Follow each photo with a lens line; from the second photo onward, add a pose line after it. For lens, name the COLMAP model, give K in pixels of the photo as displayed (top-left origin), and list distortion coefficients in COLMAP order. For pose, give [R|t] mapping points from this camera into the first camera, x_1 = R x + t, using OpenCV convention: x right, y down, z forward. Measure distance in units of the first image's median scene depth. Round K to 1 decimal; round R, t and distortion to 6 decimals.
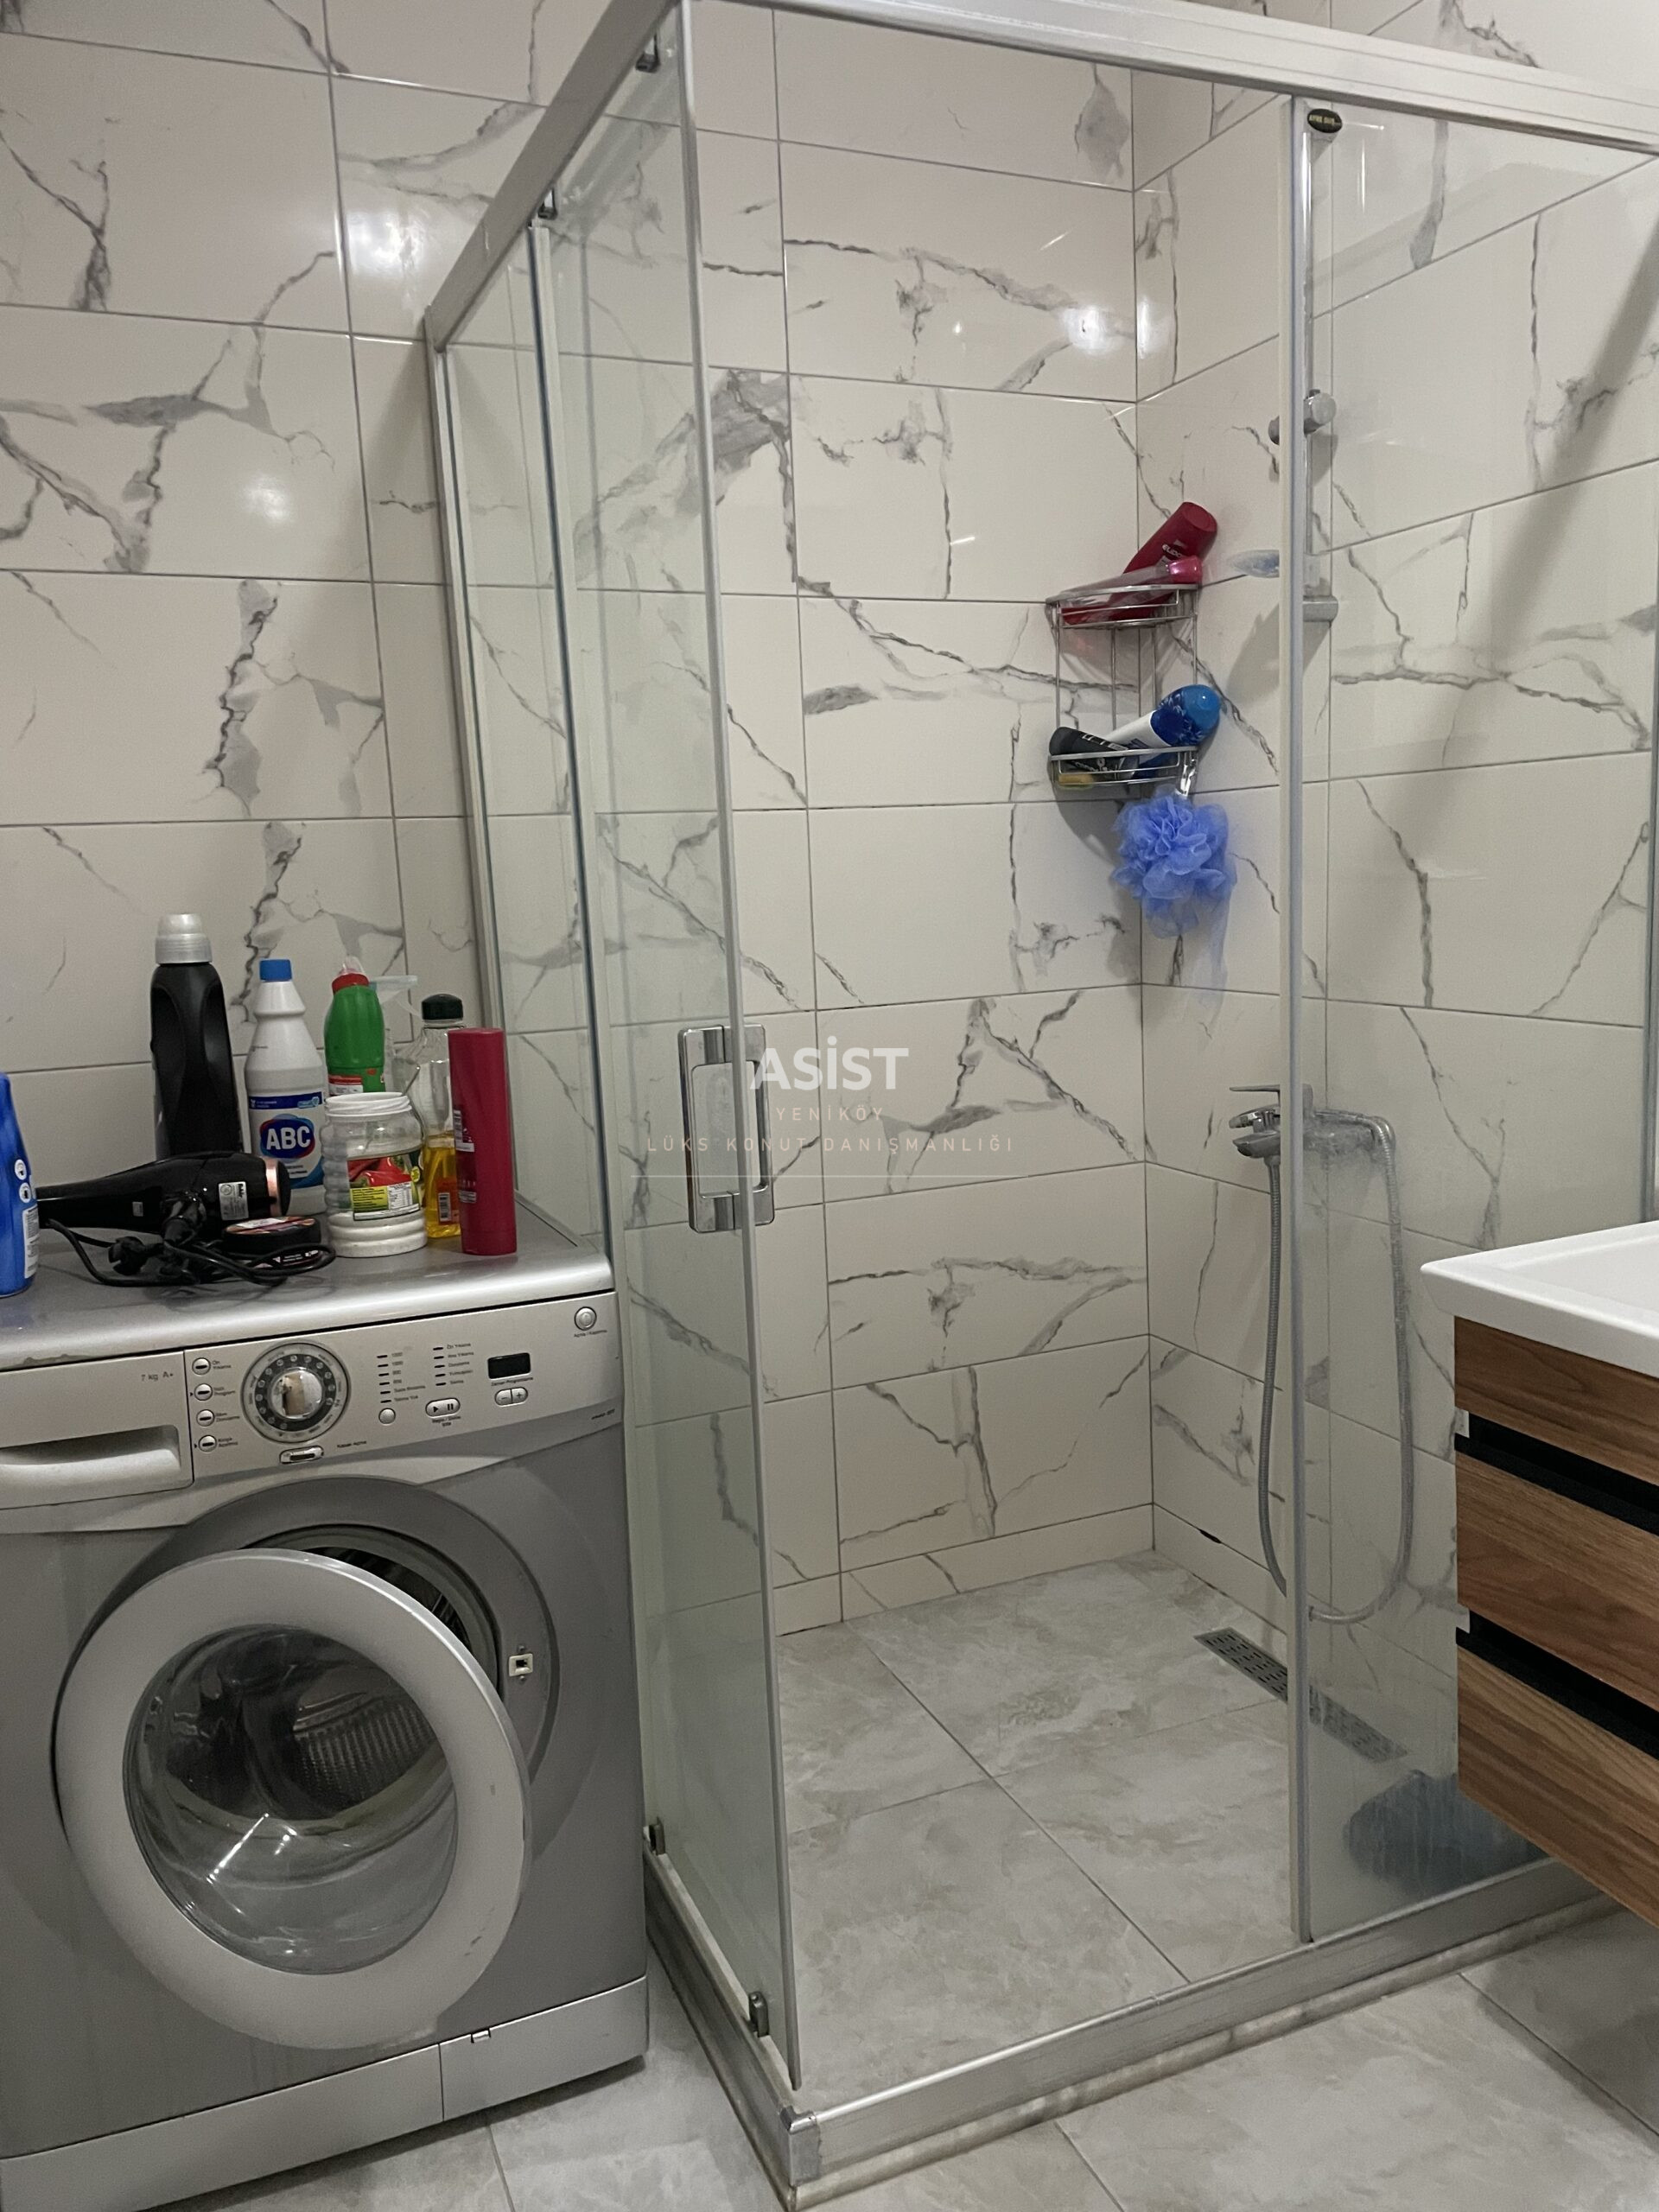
lens RADIAL K [[1684.2, 0, 824.9], [0, 1684.2, 1117.1], [0, 0, 1]] dist [0.067252, -0.073611]
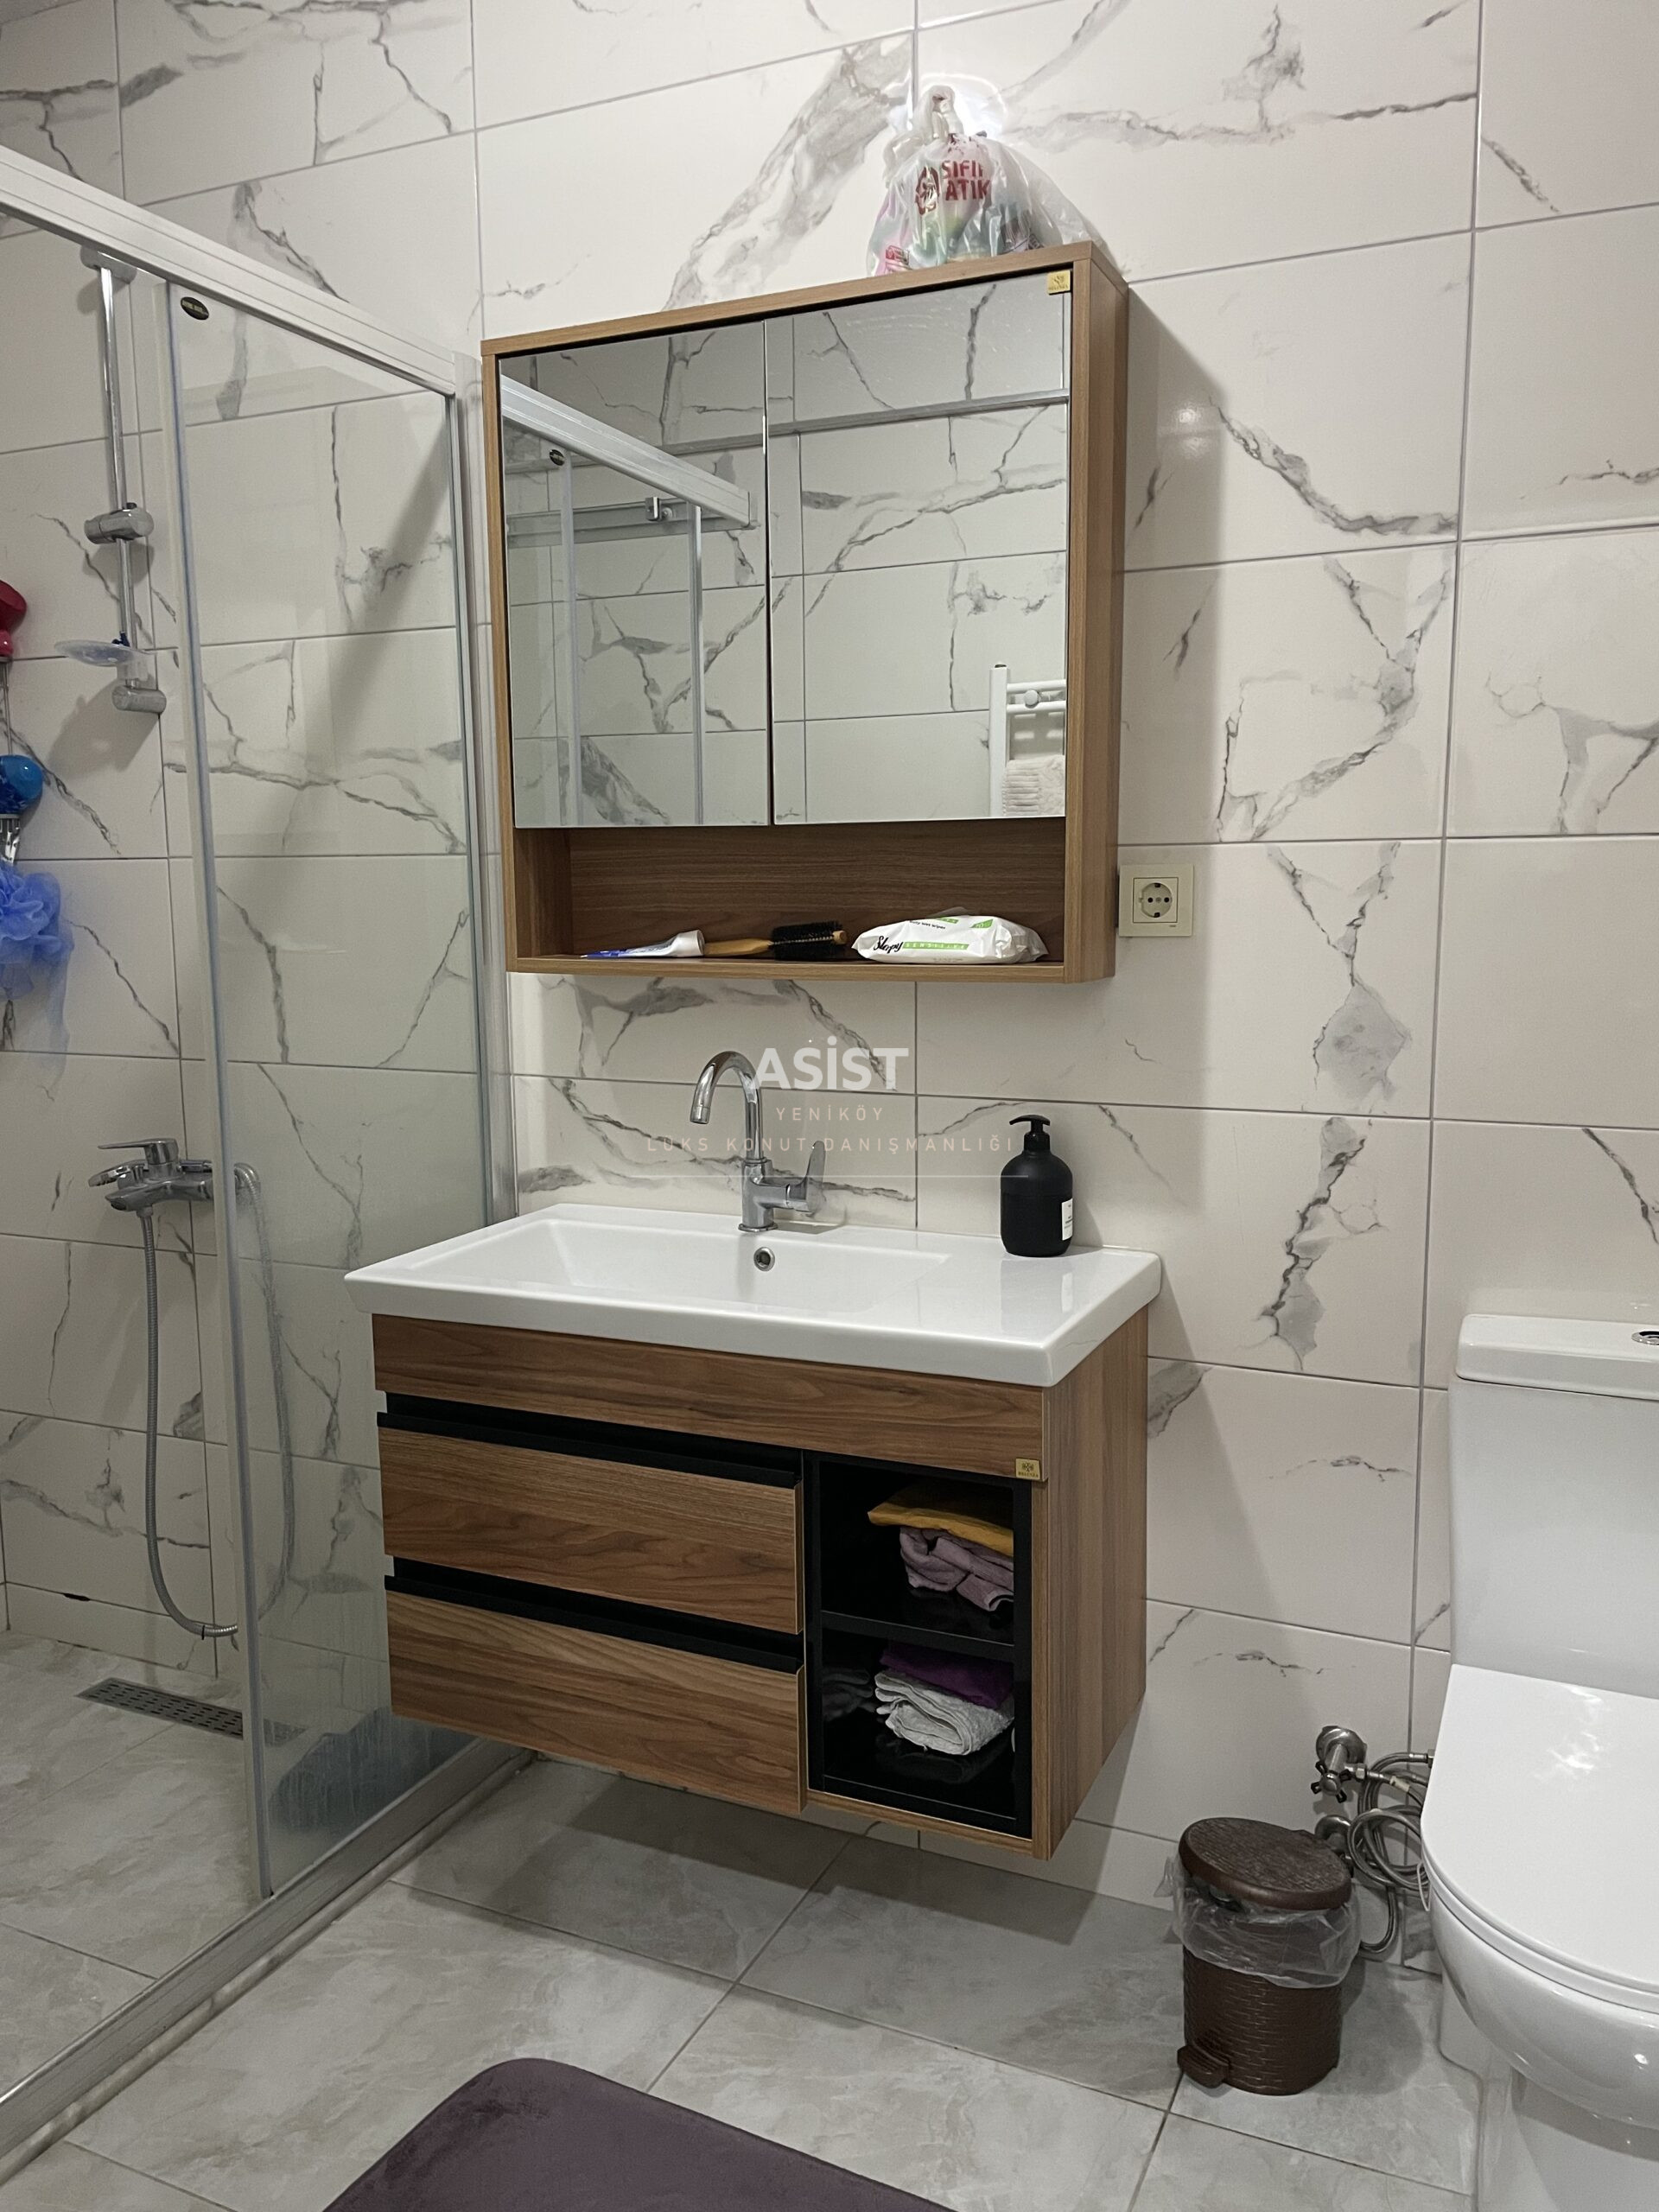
lens RADIAL K [[1684.2, 0, 837.8], [0, 1684.2, 1109.0], [0, 0, 1]] dist [0.067252, -0.073611]
pose [[0.741251, -0.048449, 0.669477, -0.151645], [0.077039, 0.996941, -0.013151, 0.010968], [-0.666792, 0.061325, 0.742716, -0.102915]]
